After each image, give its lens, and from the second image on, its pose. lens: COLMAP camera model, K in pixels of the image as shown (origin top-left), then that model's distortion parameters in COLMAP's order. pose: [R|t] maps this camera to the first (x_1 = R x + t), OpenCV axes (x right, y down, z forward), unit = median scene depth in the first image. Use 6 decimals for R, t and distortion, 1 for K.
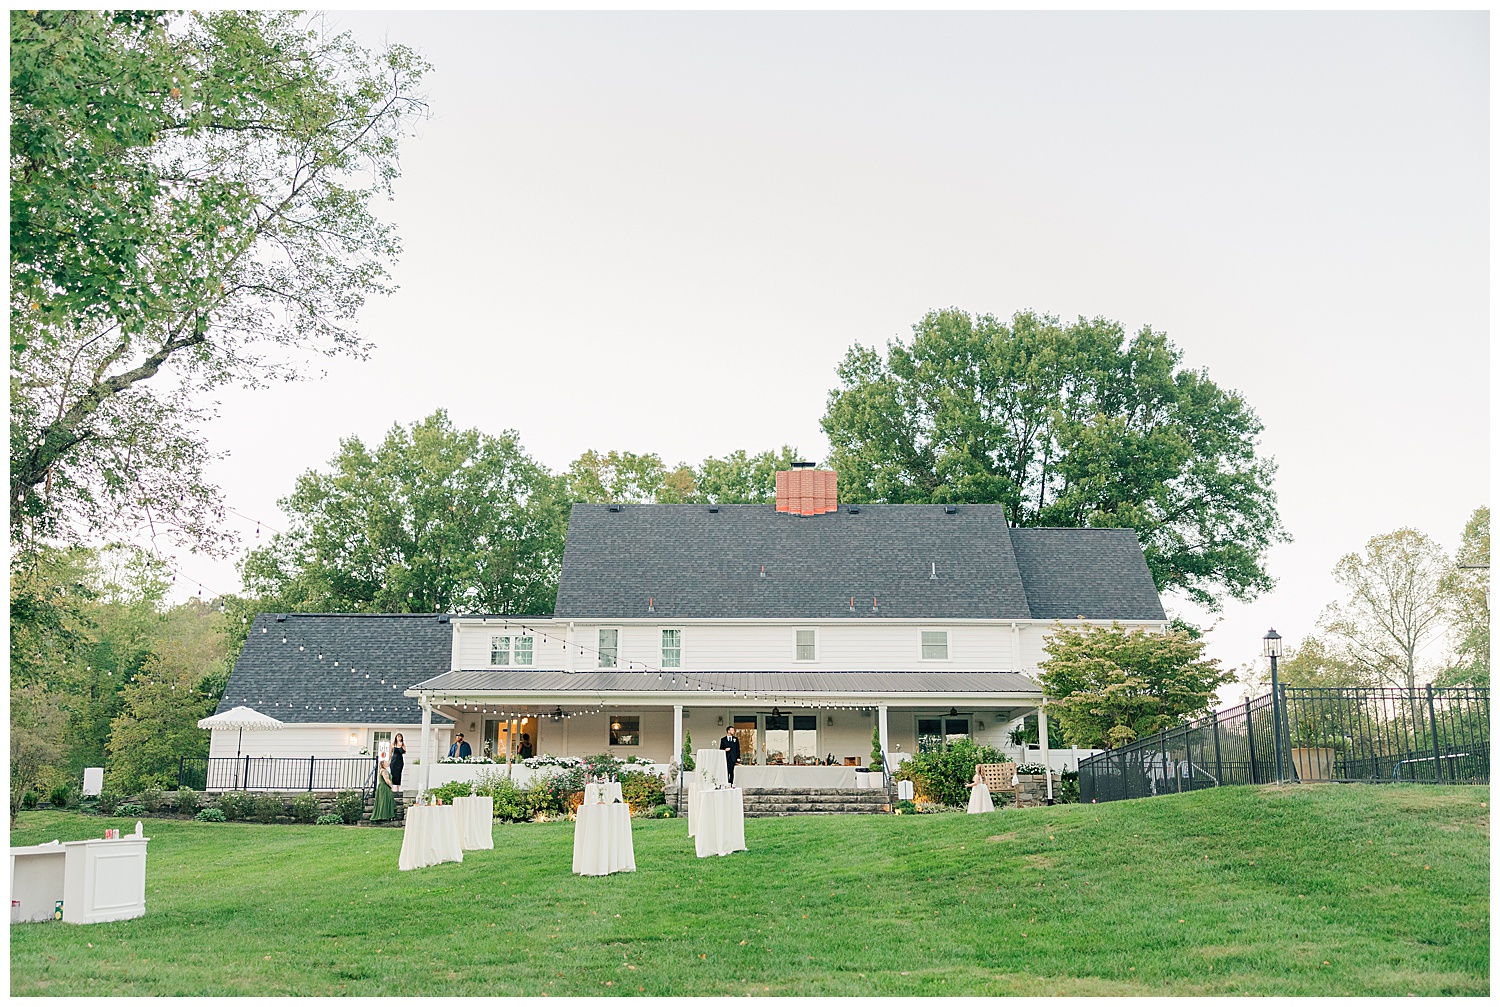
lens RADIAL K [[1465.6, 0, 749.1], [0, 1465.6, 505.4], [0, 0, 1]] dist [0.021773, 0.000000]
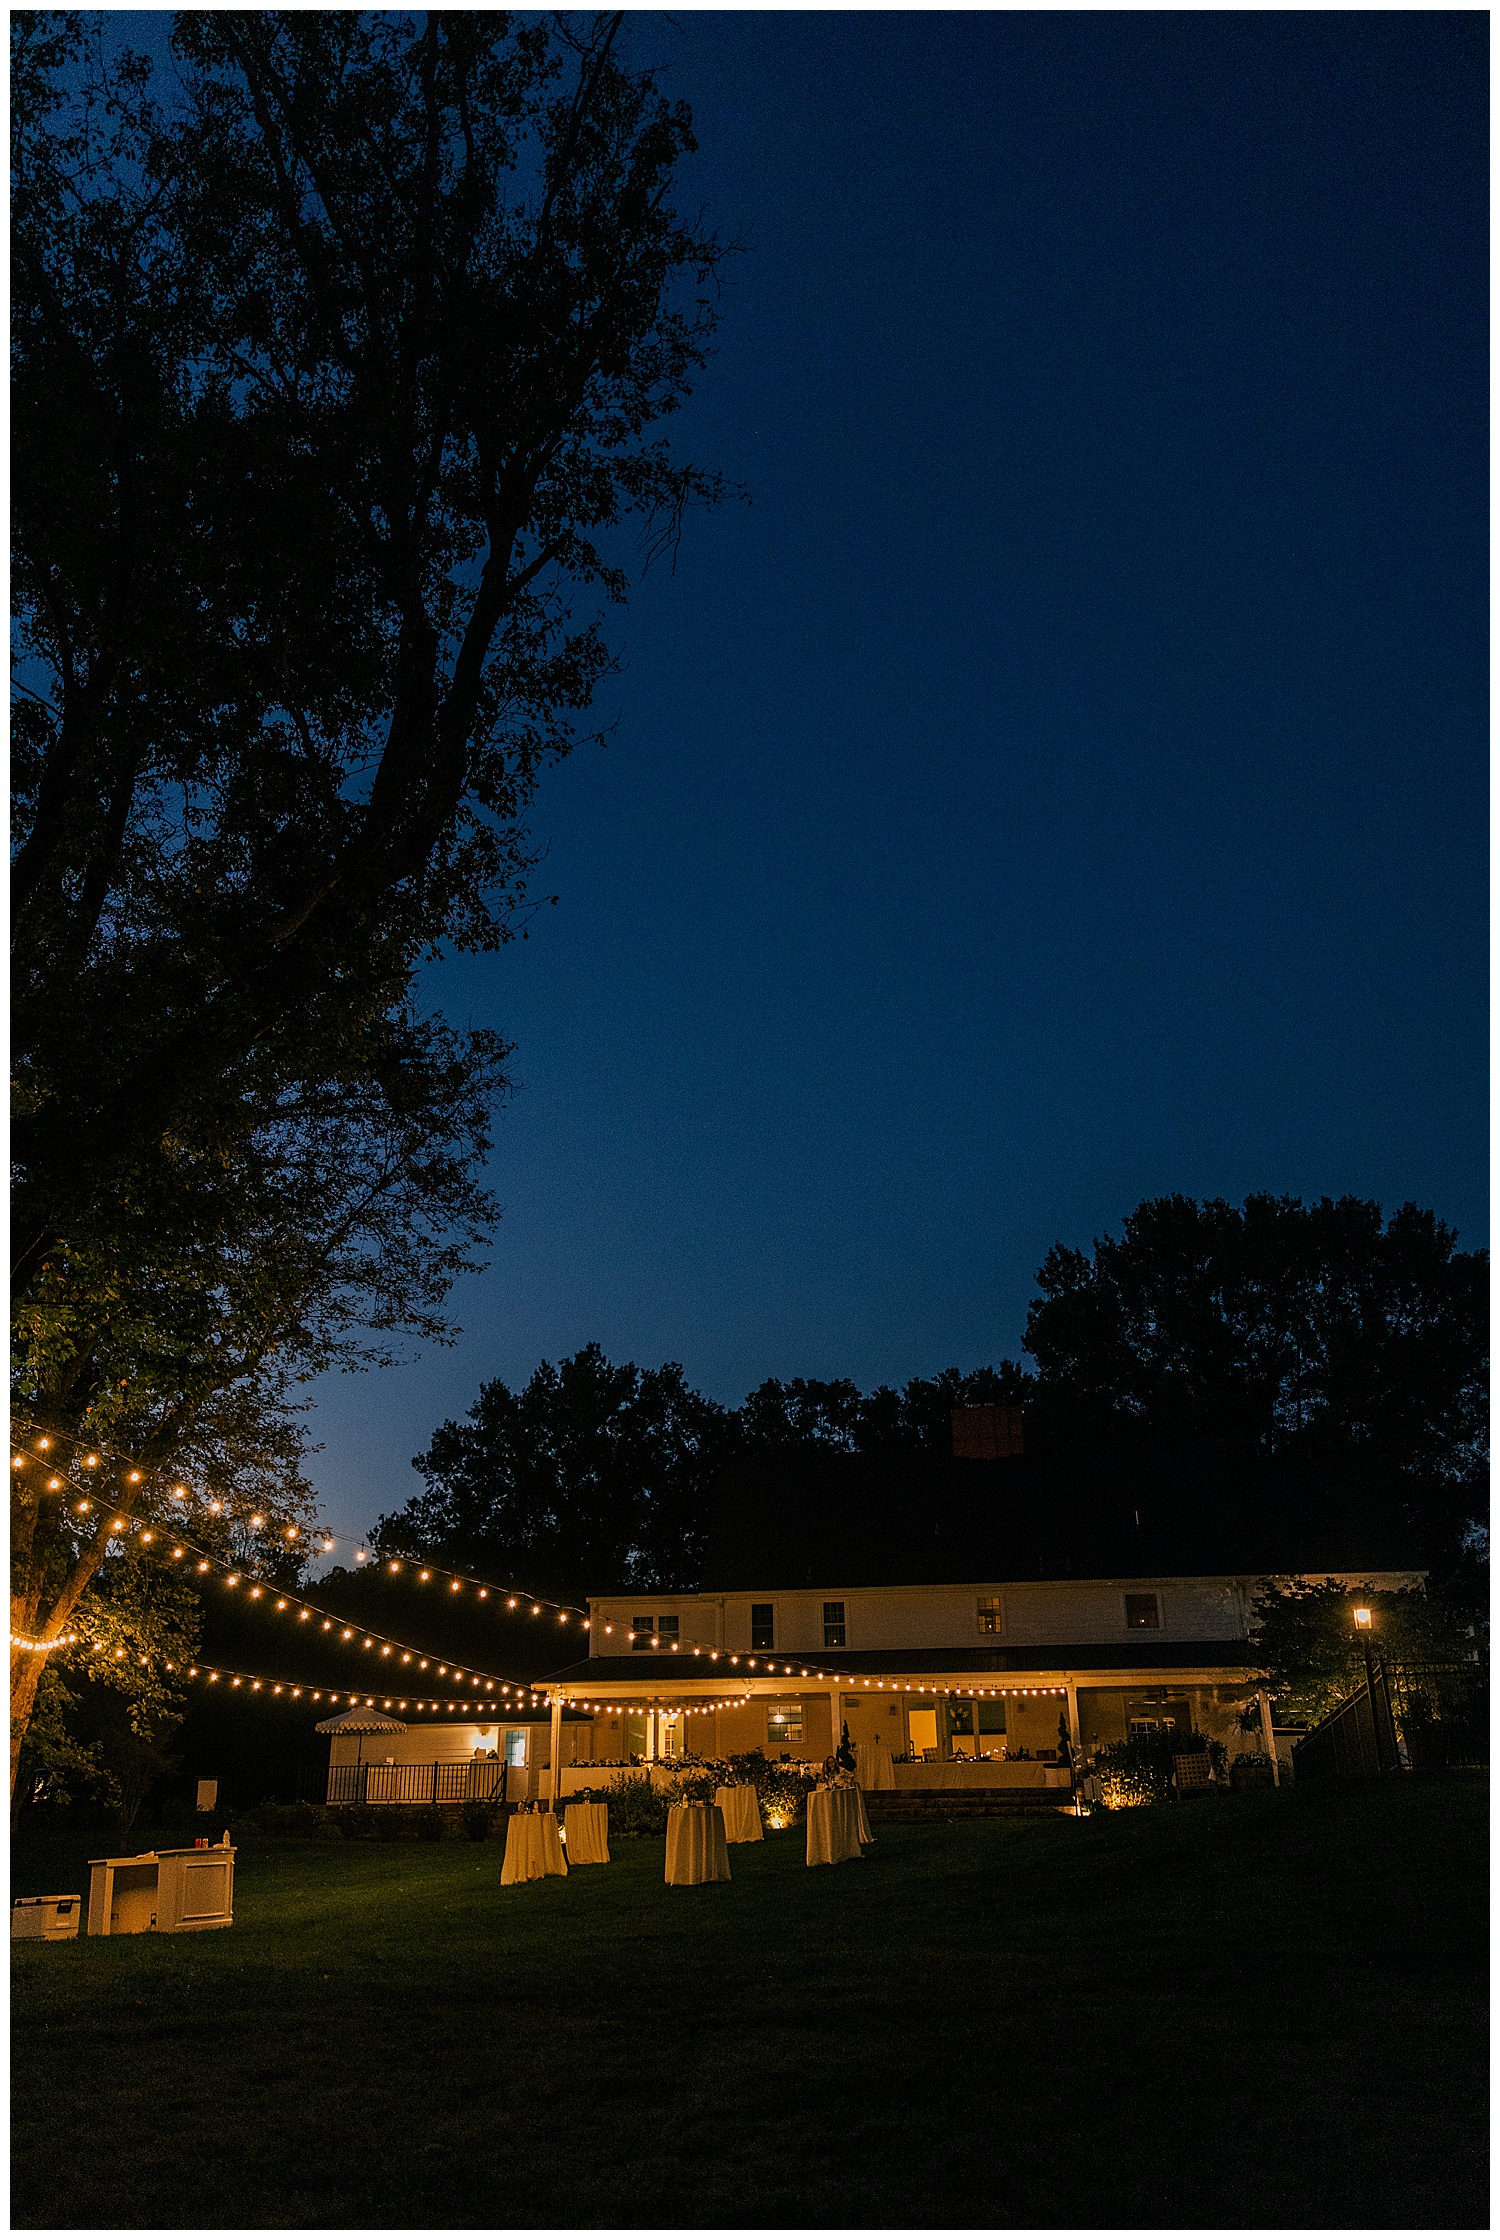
lens RADIAL K [[1855.1, 0, 751.5], [0, 1855.1, 1117.7], [0, 0, 1]] dist [0.010922, -0.001264]
pose [[0.987673, -0.070076, -0.139966, 0.053391], [0.046801, 0.985491, -0.163146, -0.015406], [0.149368, 0.154584, 0.976623, -0.094595]]
